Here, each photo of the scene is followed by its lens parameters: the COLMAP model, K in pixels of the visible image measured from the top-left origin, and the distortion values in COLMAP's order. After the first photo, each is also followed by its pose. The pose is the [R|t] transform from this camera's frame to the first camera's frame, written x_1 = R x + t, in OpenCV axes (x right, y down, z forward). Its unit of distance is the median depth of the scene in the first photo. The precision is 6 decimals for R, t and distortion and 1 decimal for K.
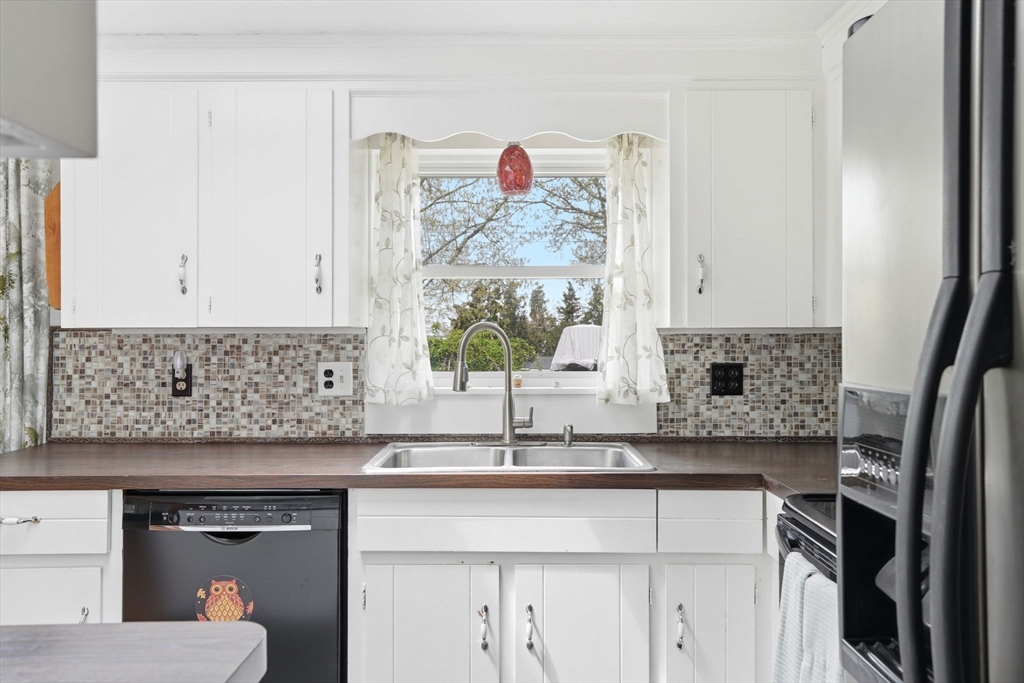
lens RADIAL K [[786.4, 0, 516.7], [0, 786.4, 344.3], [0, 0, 1]] dist [0.025495, -0.000784]
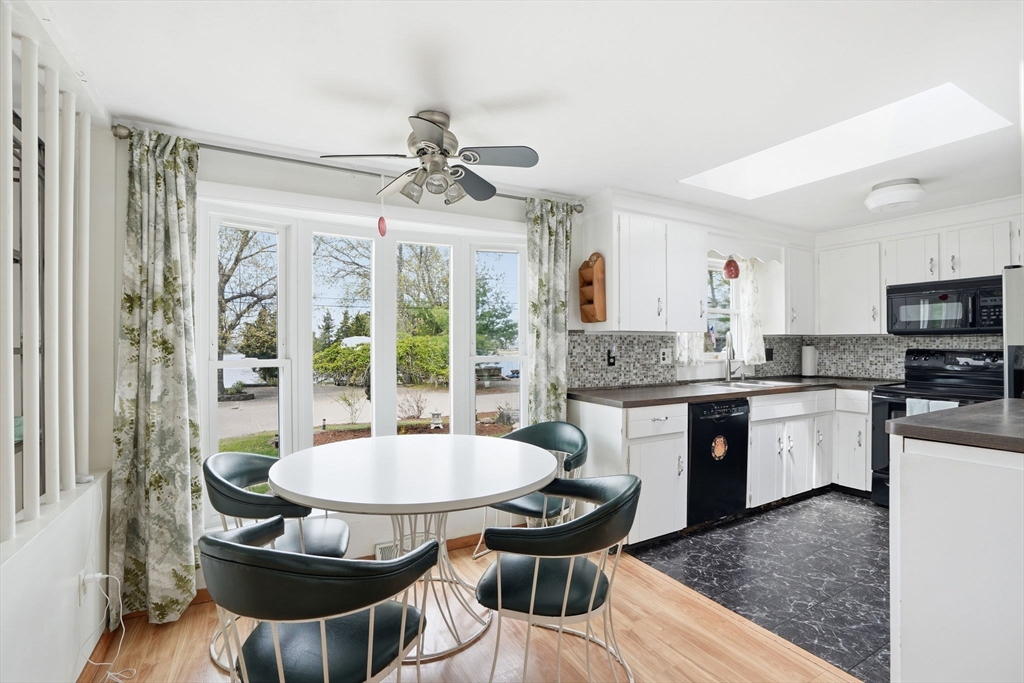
lens RADIAL K [[498.0, 0, 507.9], [0, 498.0, 349.0], [0, 0, 1]] dist [-0.042862, 0.012826]
pose [[0.851296, -0.002730, 0.524679, -1.323273], [0.004545, 0.999987, -0.002170, 0.024813], [-0.524666, 0.004232, 0.851297, 0.053393]]
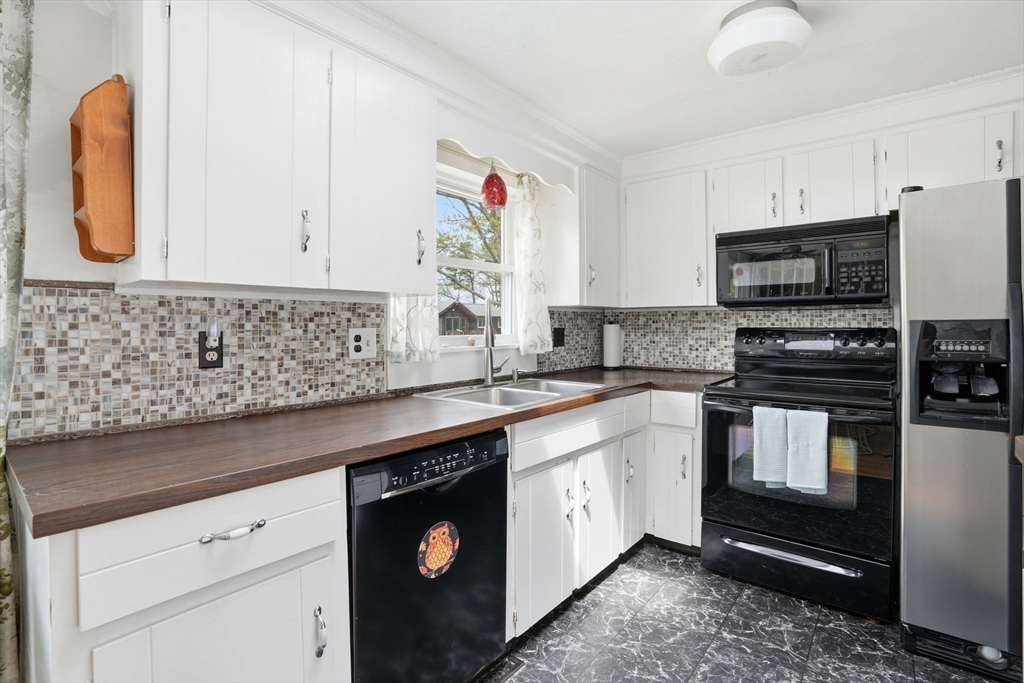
lens RADIAL K [[498.0, 0, 506.5], [0, 498.0, 334.4], [0, 0, 1]] dist [-0.042862, 0.012826]
pose [[0.622239, -0.013530, 0.782710, -0.648942], [0.010181, 0.999906, 0.009190, 0.026681], [-0.782761, 0.002251, 0.622318, 0.402984]]
